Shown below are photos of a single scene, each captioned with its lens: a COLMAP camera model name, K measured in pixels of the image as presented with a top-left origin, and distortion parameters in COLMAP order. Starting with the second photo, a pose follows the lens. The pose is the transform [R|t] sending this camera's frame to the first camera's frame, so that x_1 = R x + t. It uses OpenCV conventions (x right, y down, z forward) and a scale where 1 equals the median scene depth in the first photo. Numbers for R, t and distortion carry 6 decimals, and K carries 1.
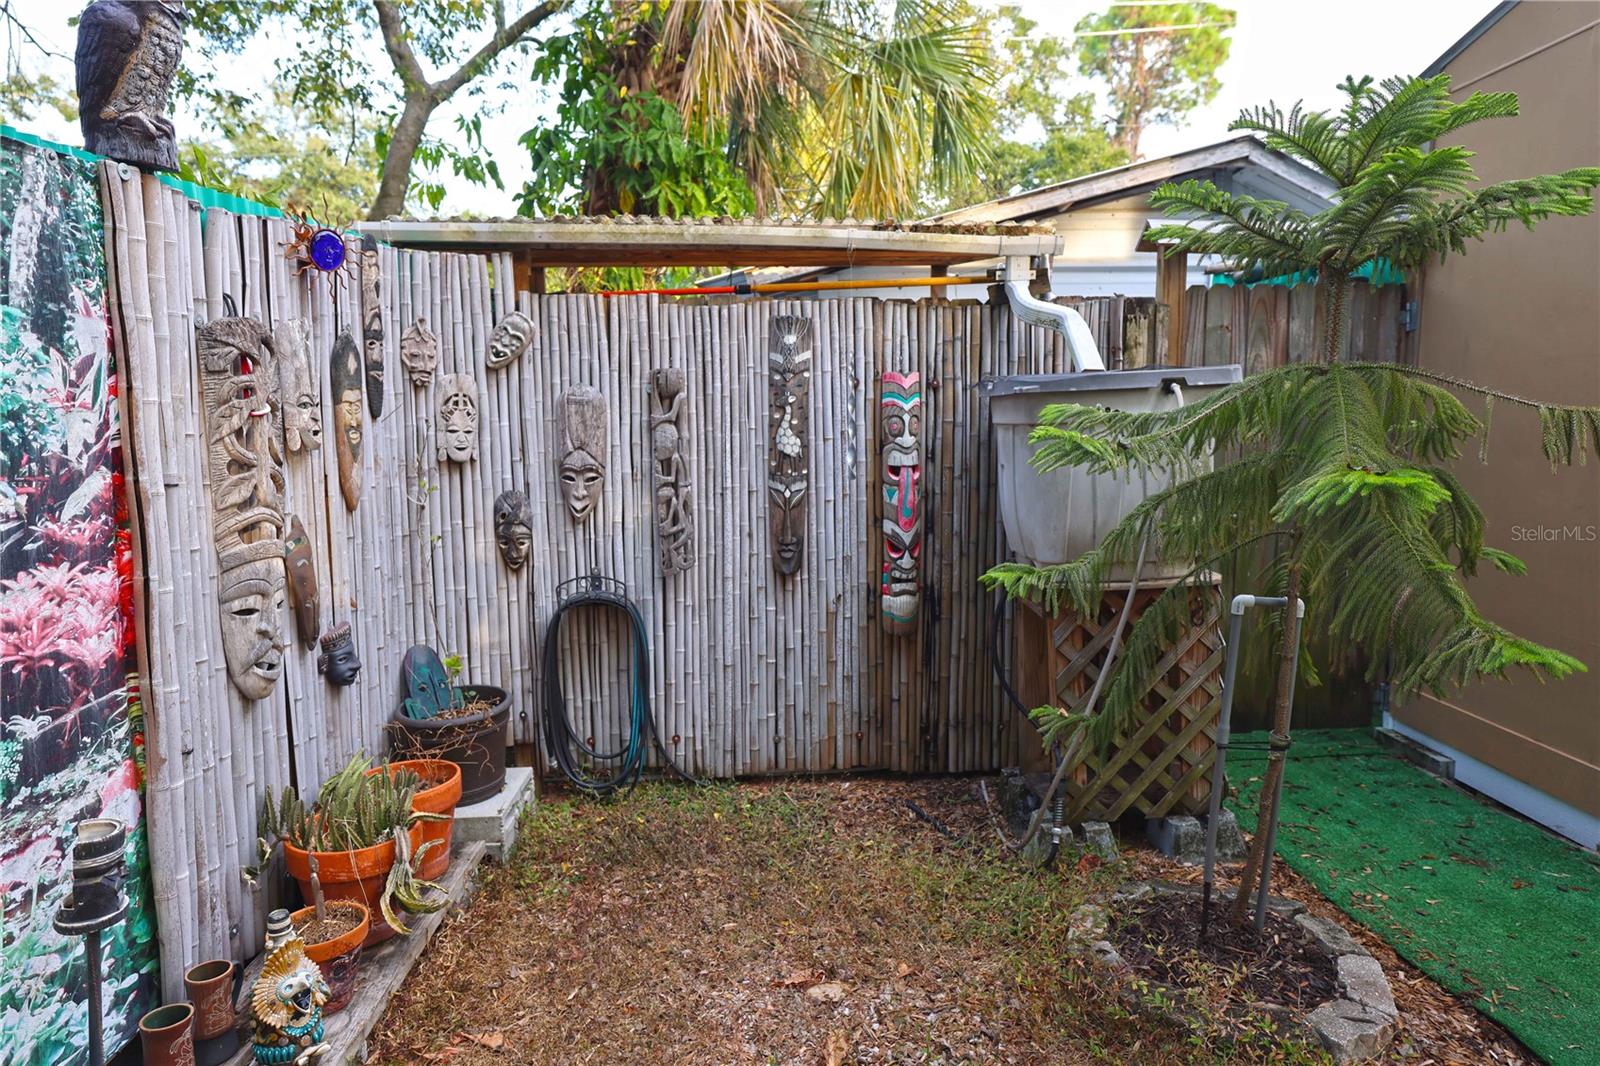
lens RADIAL K [[947.3, 0, 800.0], [0, 947.3, 533.0], [0, 0, 1]] dist [-0.003596, 0.000188]
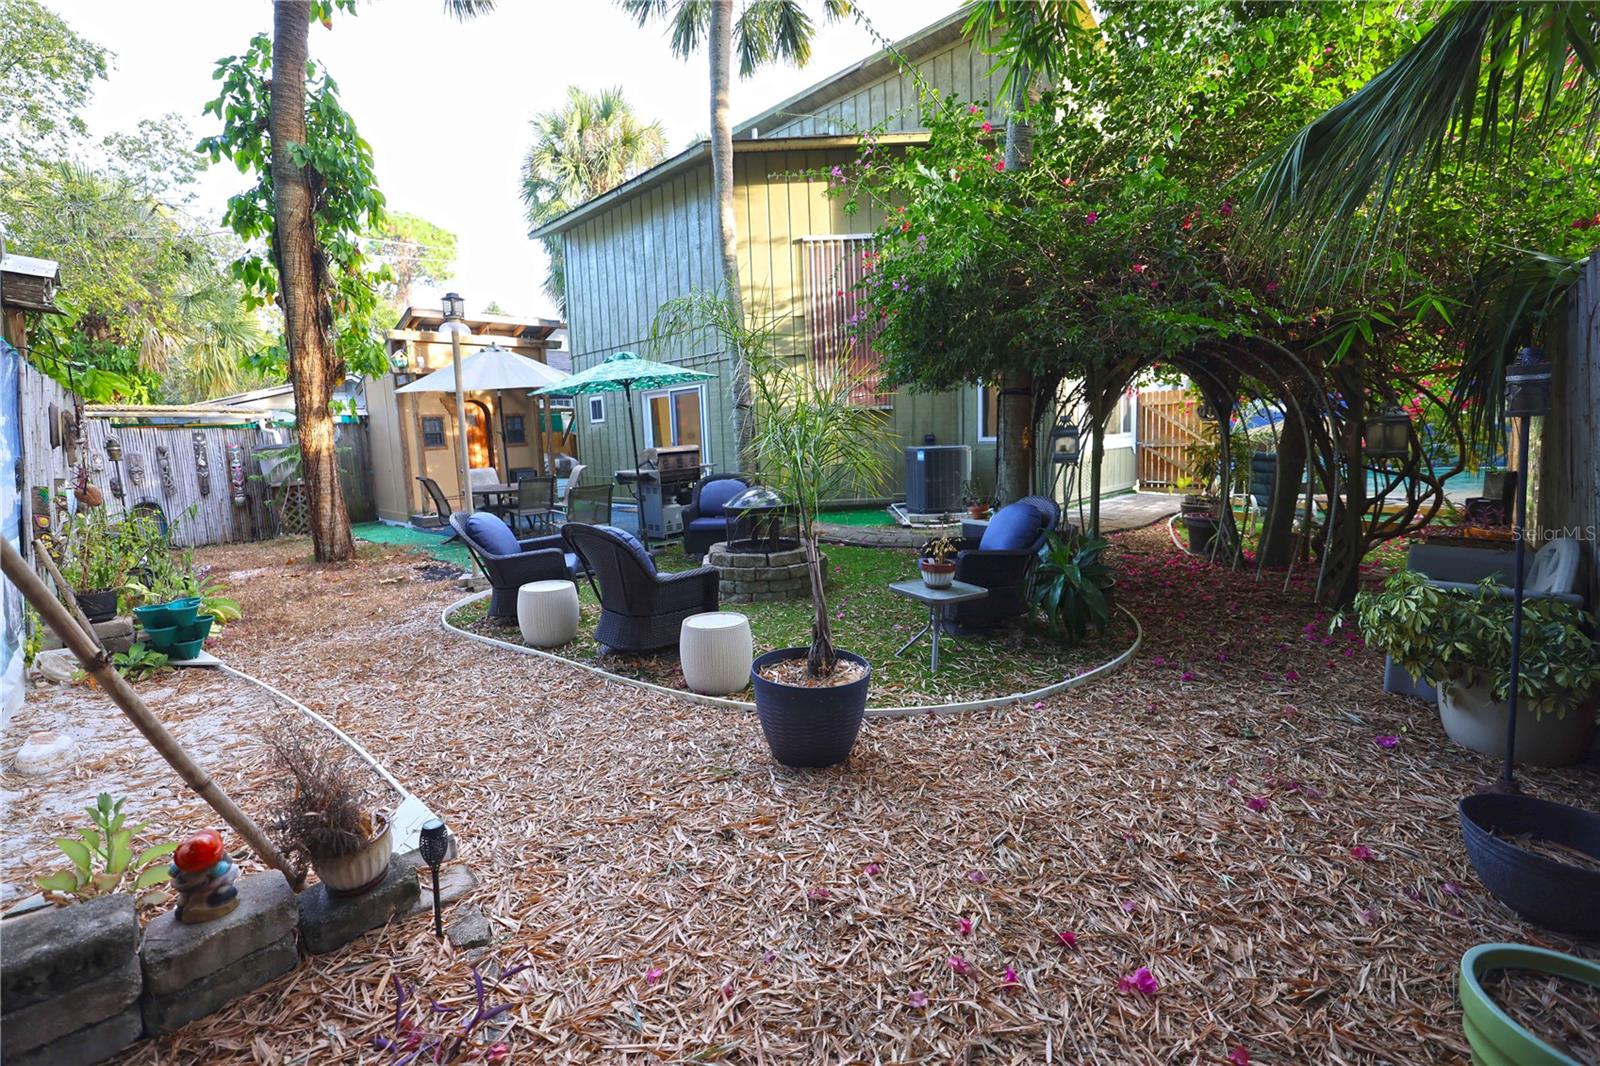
lens RADIAL K [[686.2, 0, 788.8], [0, 686.2, 520.6], [0, 0, 1]] dist [-0.049704, 0.018804]
pose [[0.751611, -0.103206, 0.651482, -0.009346], [0.122983, 0.992291, 0.015311, 0.448118], [-0.648040, 0.068613, 0.758509, -3.005460]]
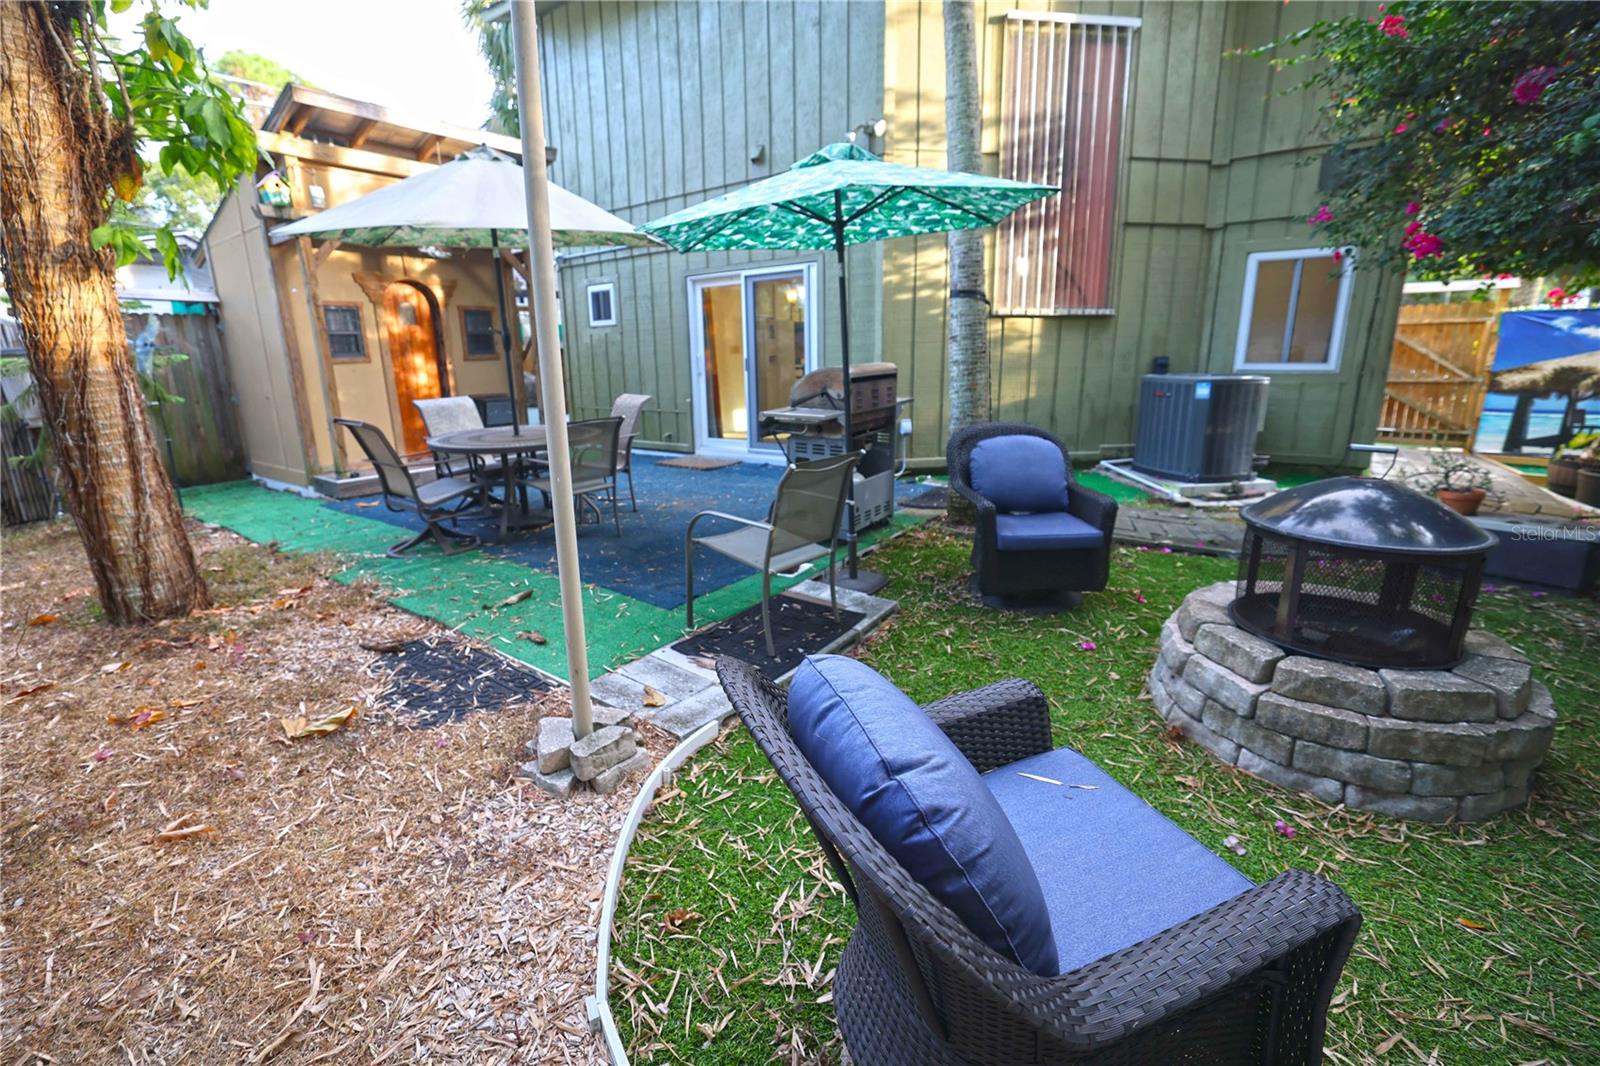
lens RADIAL K [[686.2, 0, 788.8], [0, 686.2, 520.6], [0, 0, 1]] dist [-0.049704, 0.018804]
pose [[0.659374, -0.180948, 0.729715, 0.224119], [0.113876, 0.983443, 0.140966, 0.261470], [-0.743141, -0.009852, 0.669063, -1.648884]]
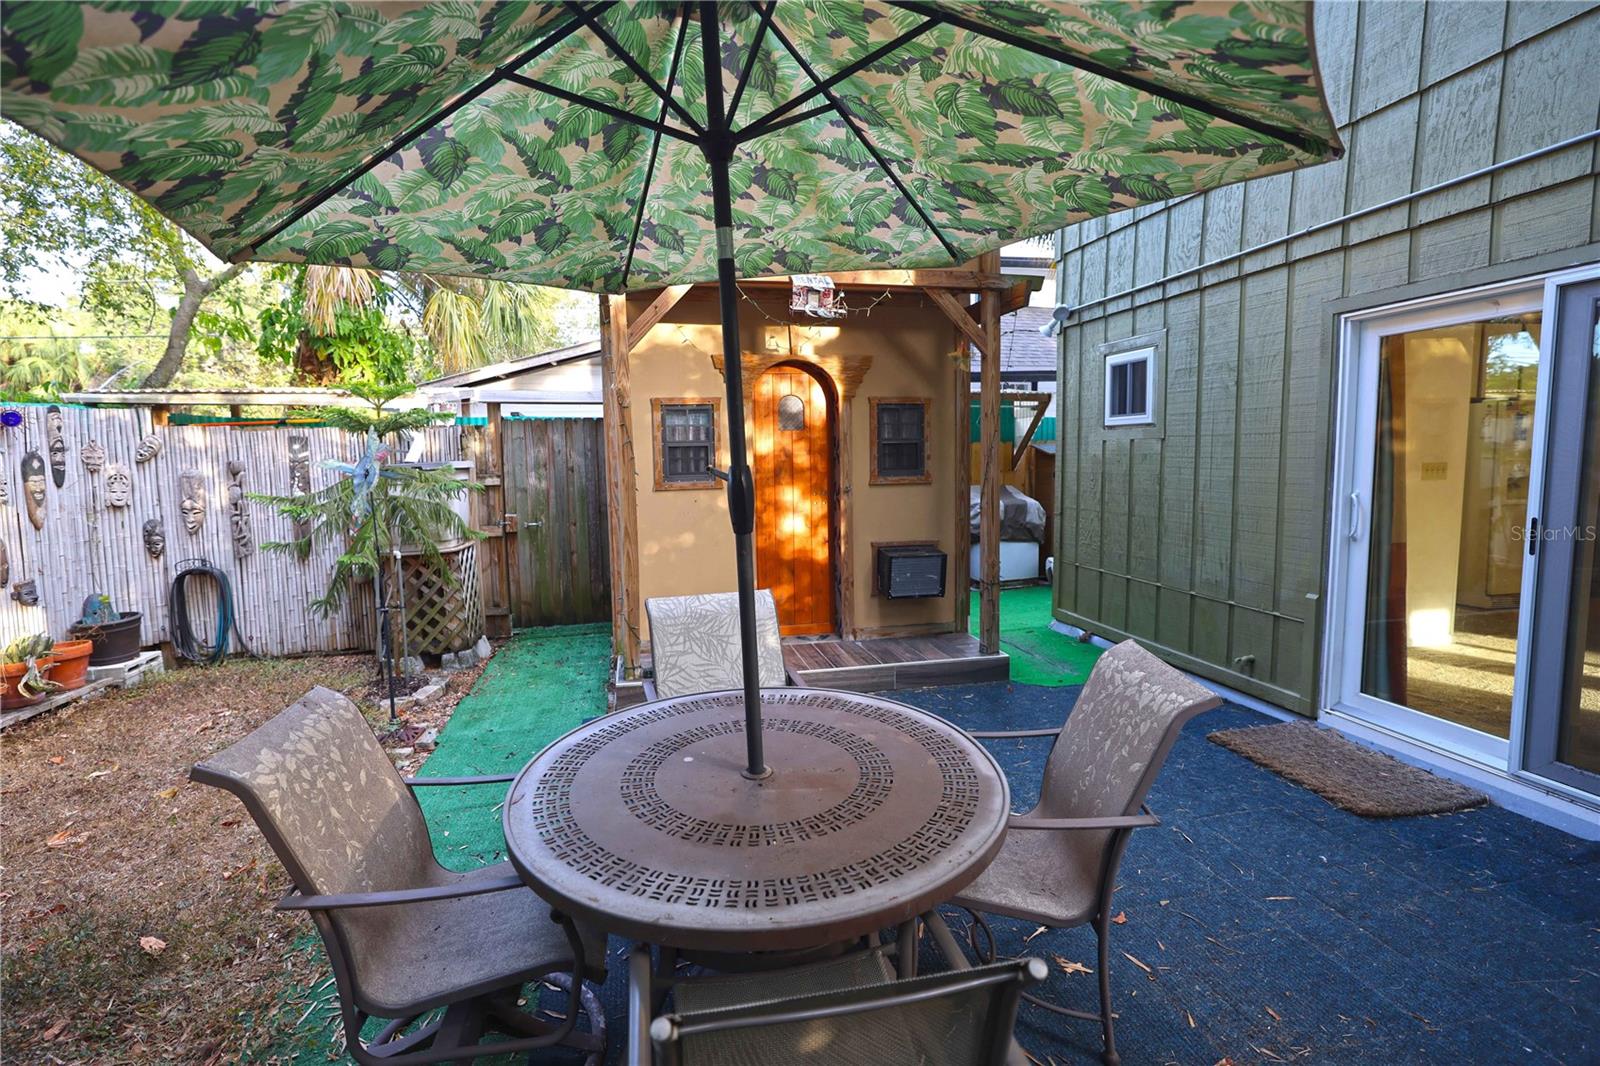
lens RADIAL K [[738.5, 0, 796.5], [0, 738.5, 521.9], [0, 0, 1]] dist [-0.000398, 0.000610]
pose [[0.990041, -0.021671, 0.139098, 0.873767], [0.027339, 0.998866, -0.038969, 0.063328], [-0.138096, 0.042384, 0.989512, -0.807504]]
